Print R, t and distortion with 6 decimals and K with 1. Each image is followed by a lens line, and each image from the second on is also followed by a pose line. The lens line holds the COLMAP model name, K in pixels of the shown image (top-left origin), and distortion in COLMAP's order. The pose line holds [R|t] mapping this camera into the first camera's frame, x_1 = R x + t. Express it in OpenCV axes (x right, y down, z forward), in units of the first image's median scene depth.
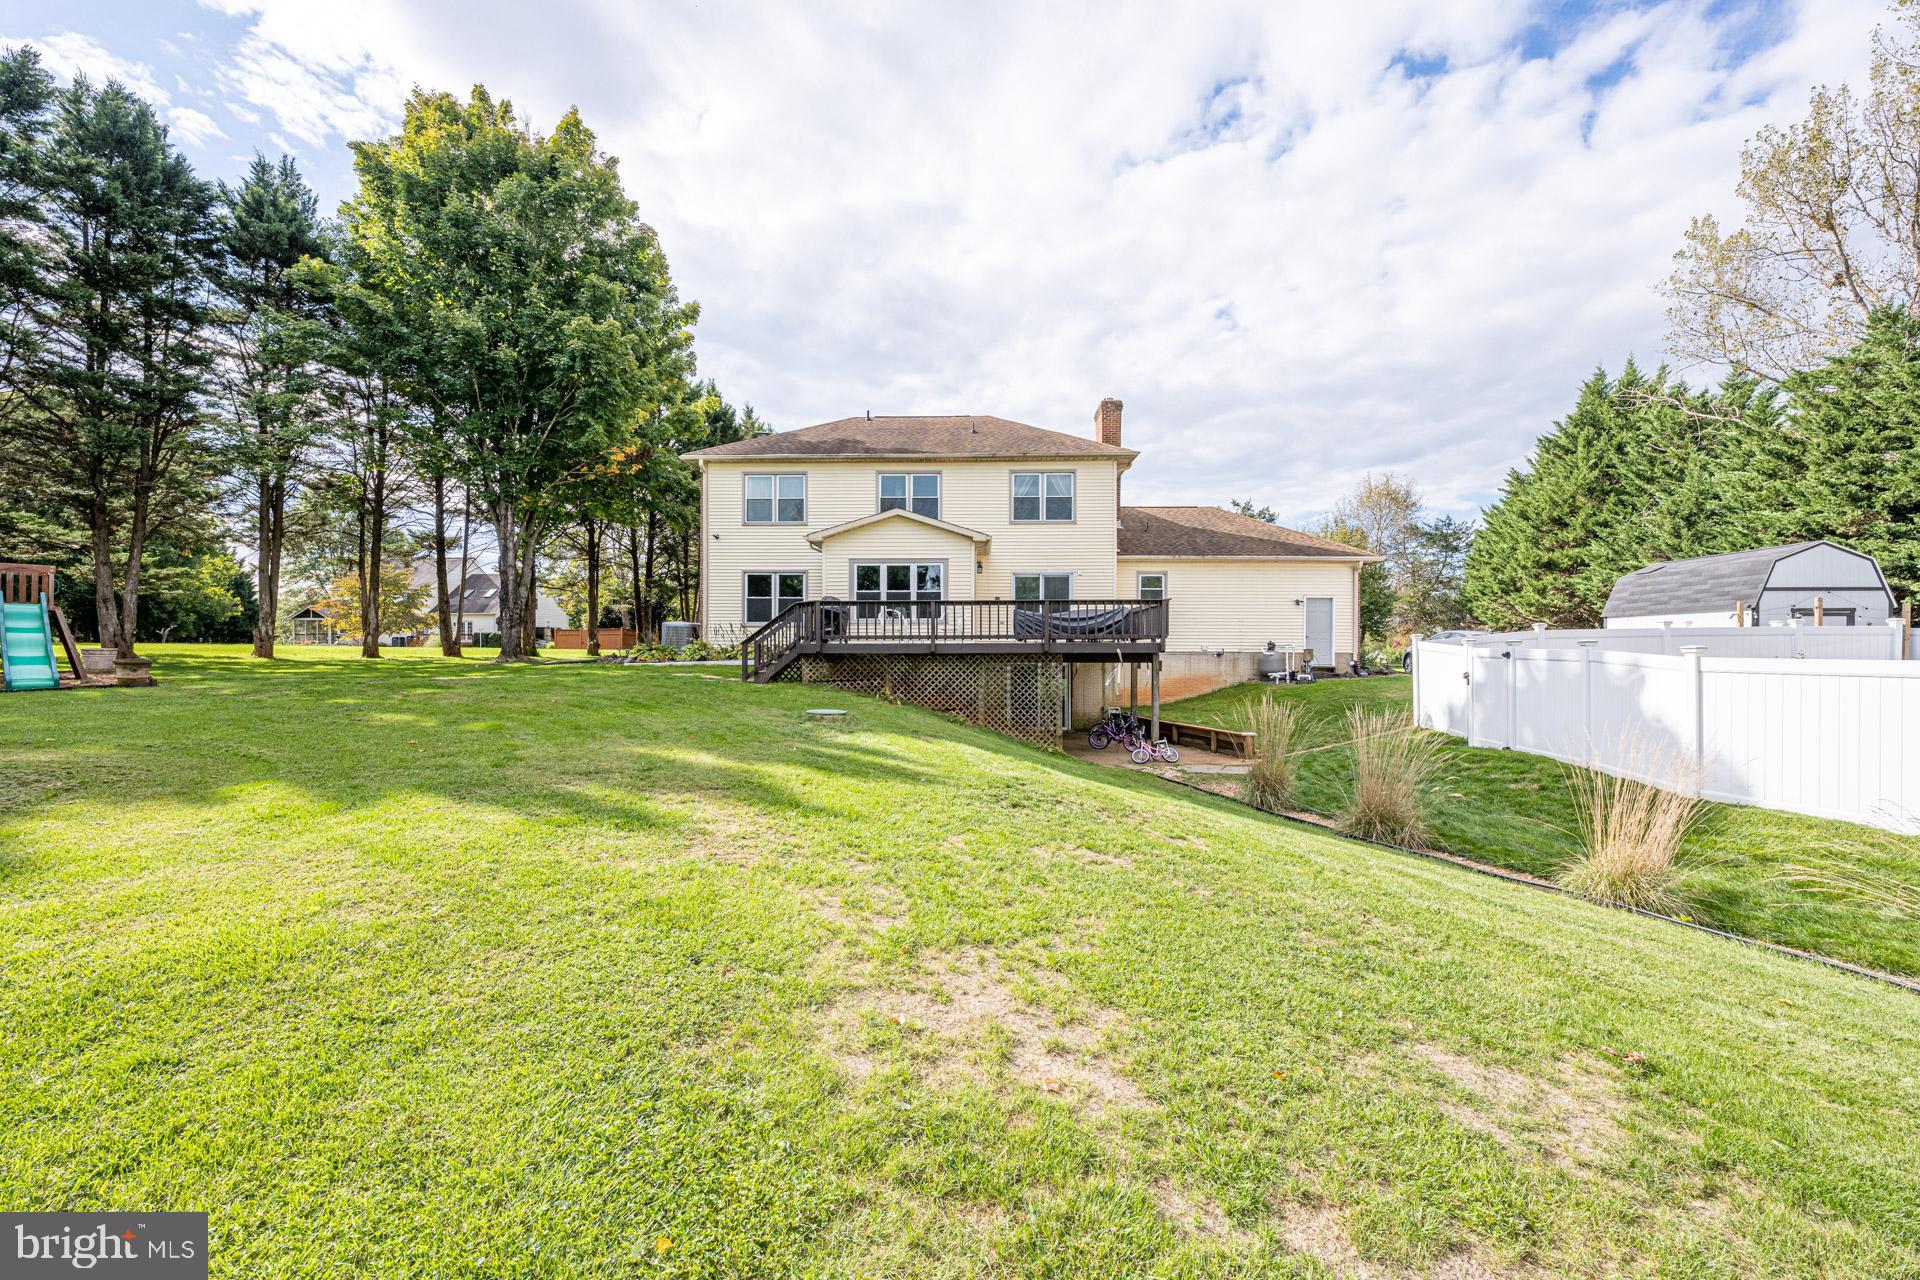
lens RADIAL K [[774.9, 0, 961.3], [0, 774.9, 653.9], [0, 0, 1]] dist [0.001678, 0.000008]
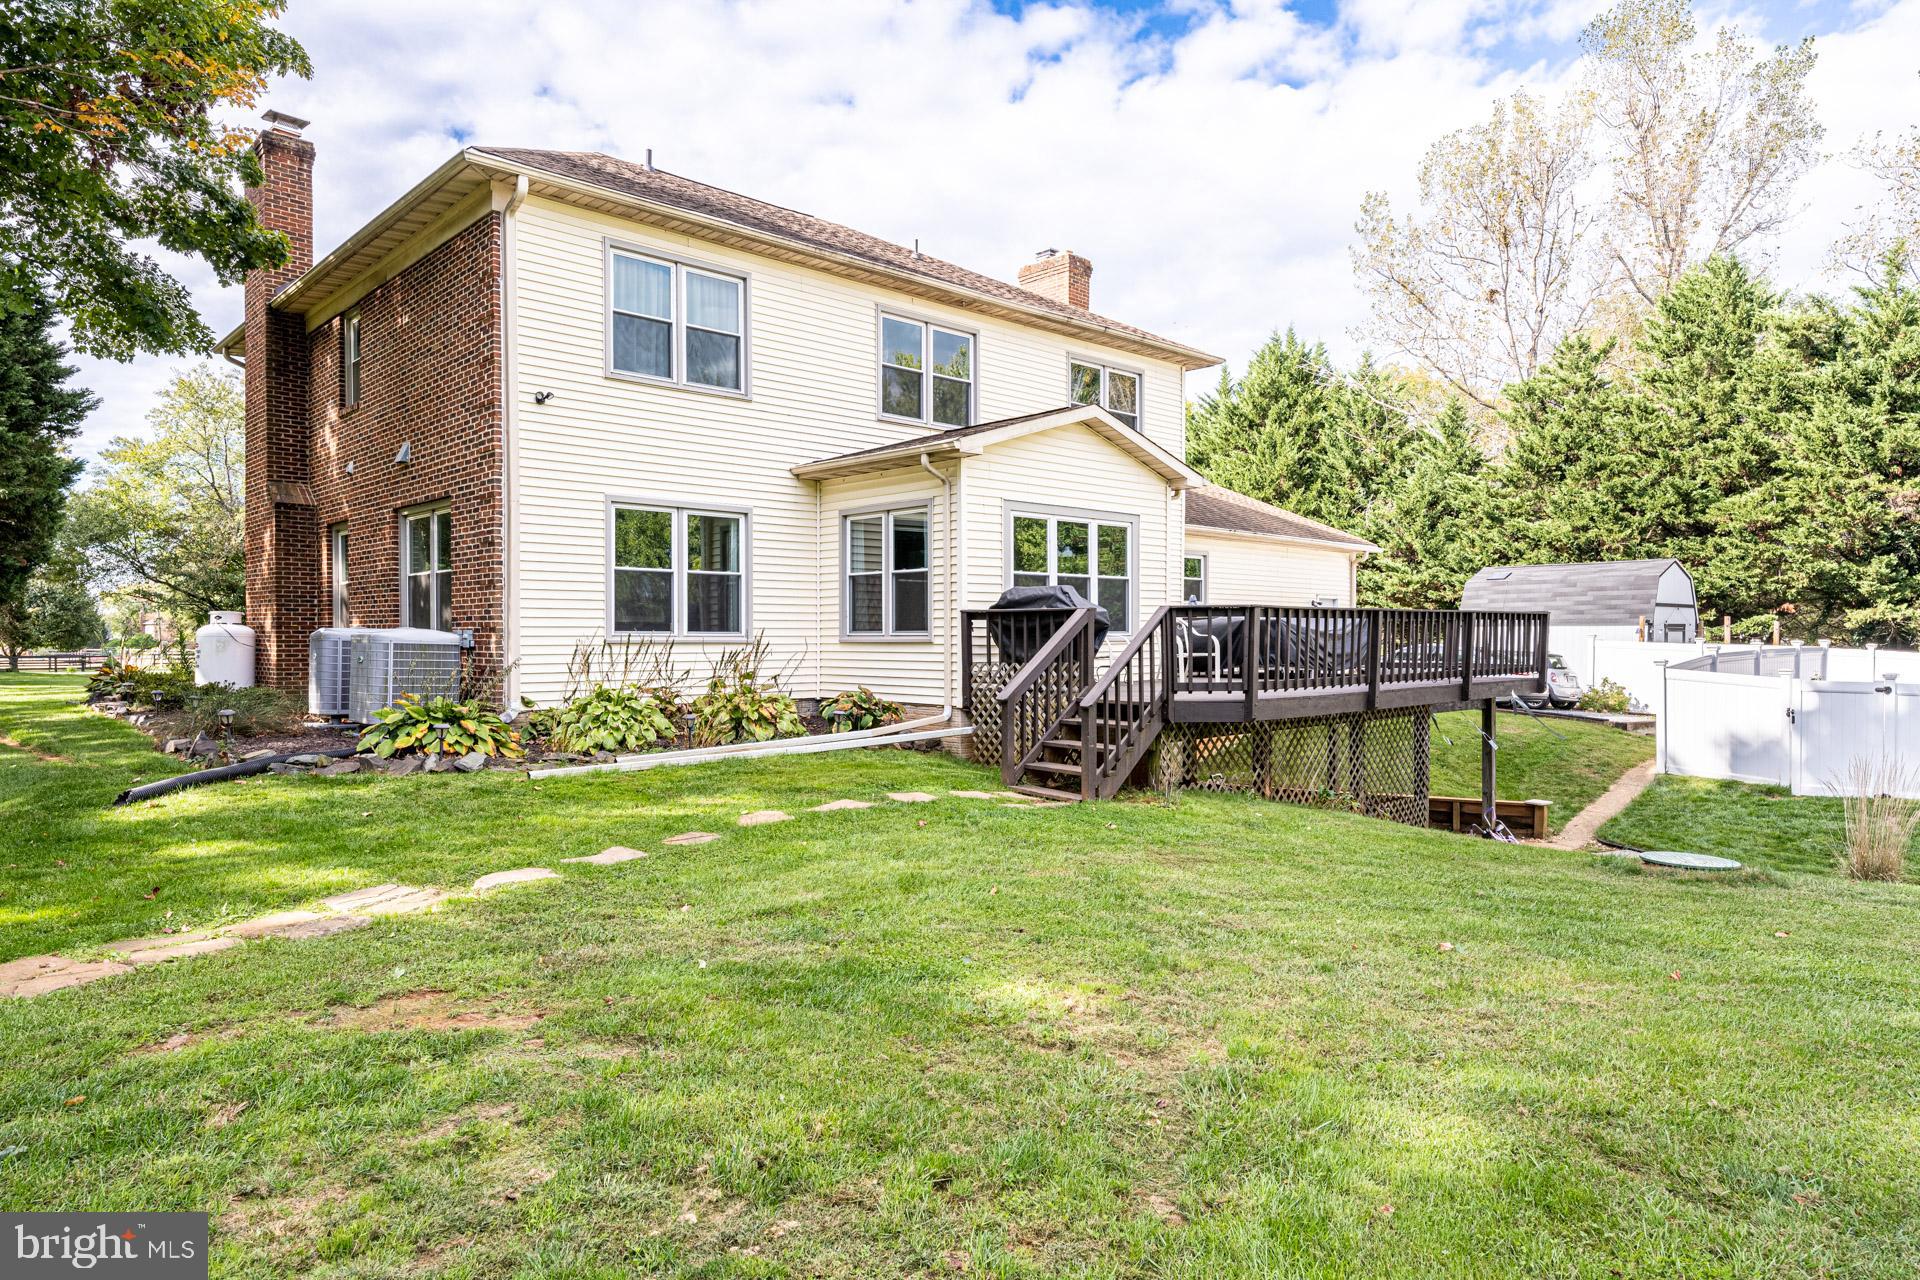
lens RADIAL K [[1162.7, 0, 954.9], [0, 1162.7, 646.5], [0, 0, 1]] dist [-0.018578, 0.006949]
pose [[0.710383, -0.009236, 0.703754, -0.560067], [0.006616, 0.999957, 0.006446, -0.036688], [-0.703784, 0.000077, 0.710414, 0.476653]]
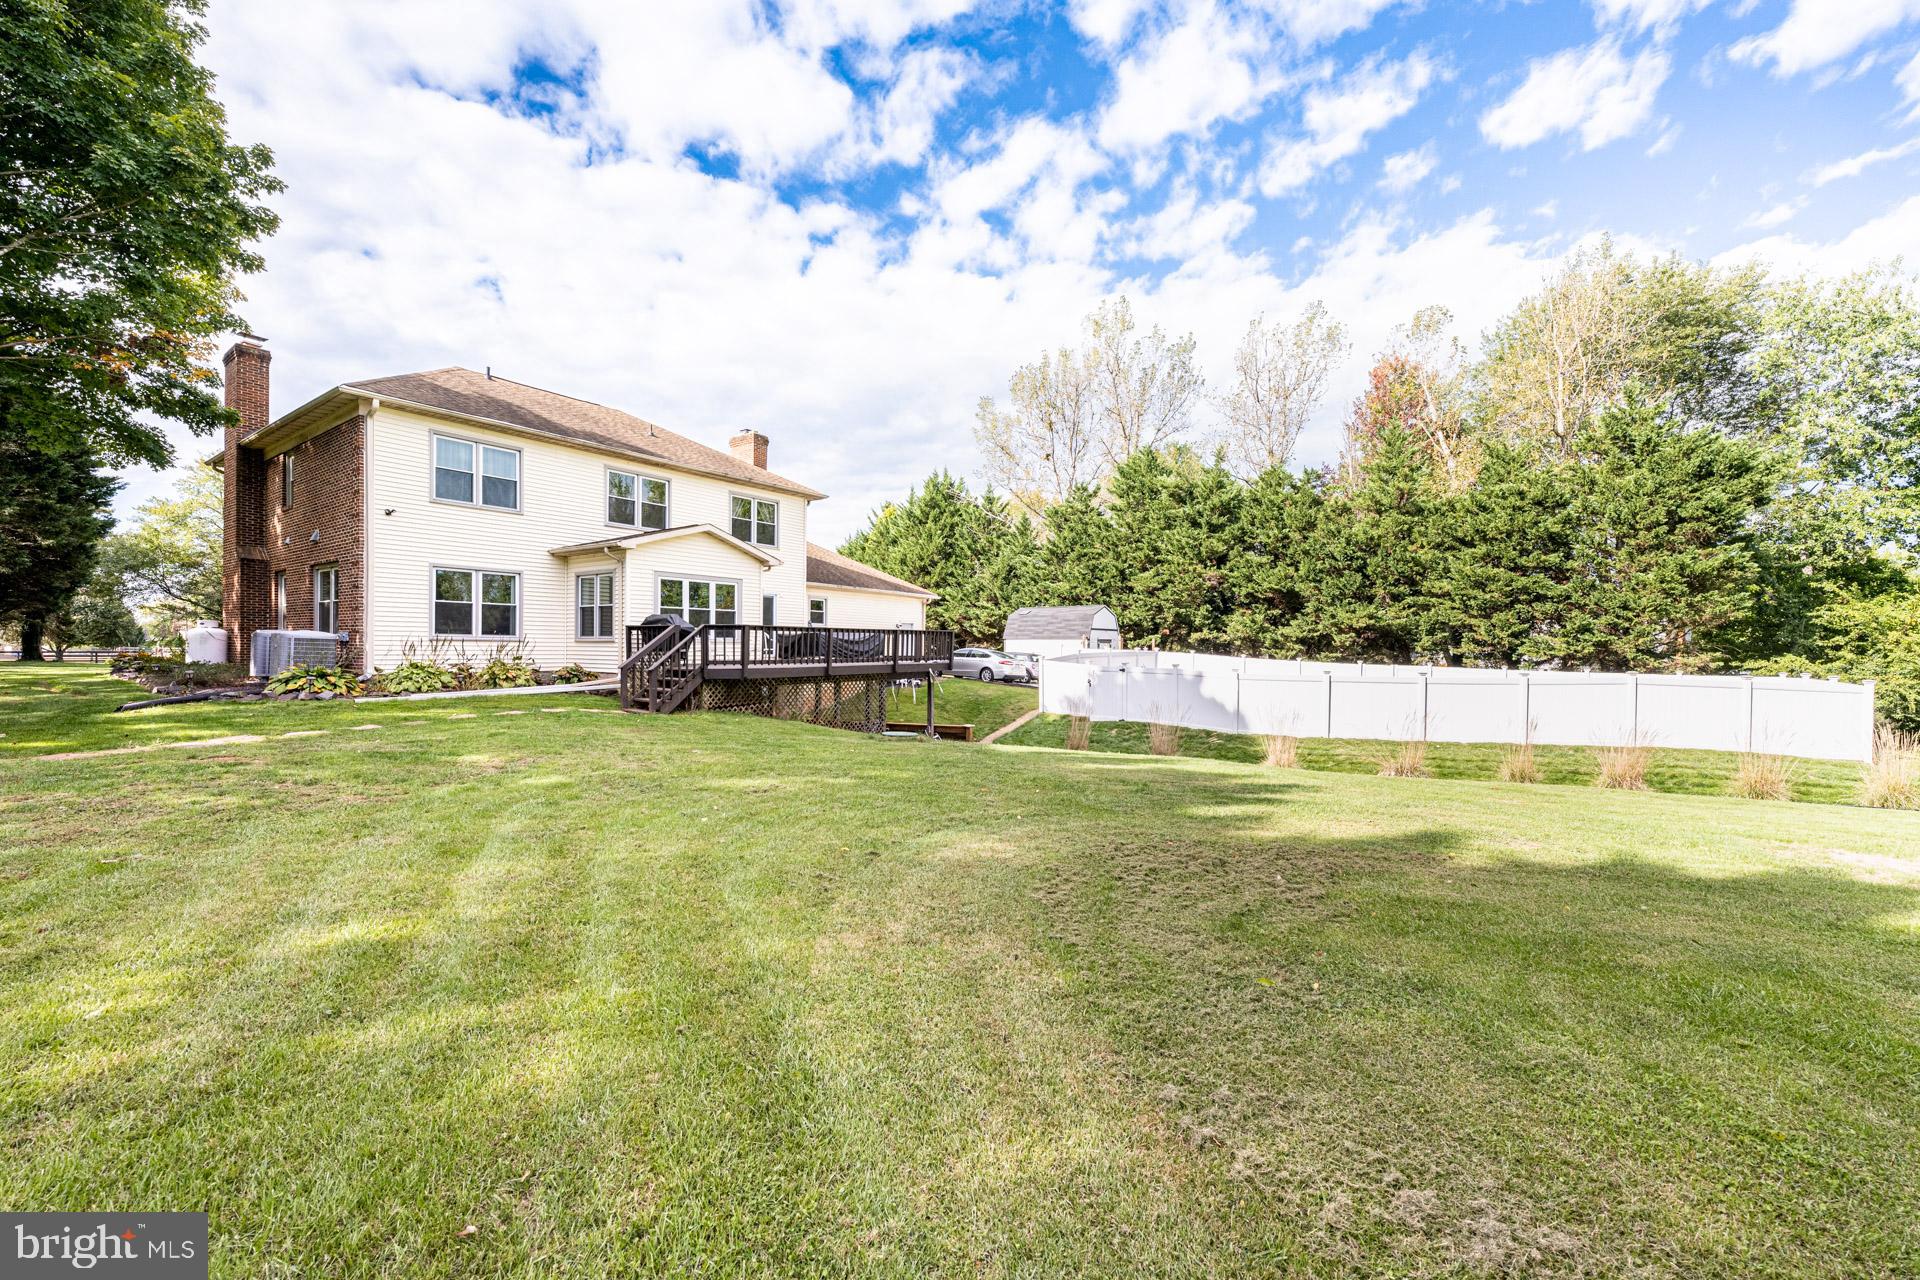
lens RADIAL K [[750.5, 0, 954.4], [0, 750.5, 647.9], [0, 0, 1]] dist [-0.007436, 0.000234]
pose [[0.562625, 0.000769, 0.826712, -0.585726], [-0.002942, 0.999995, 0.001073, -0.030334], [-0.826707, -0.003036, 0.562625, 0.192784]]
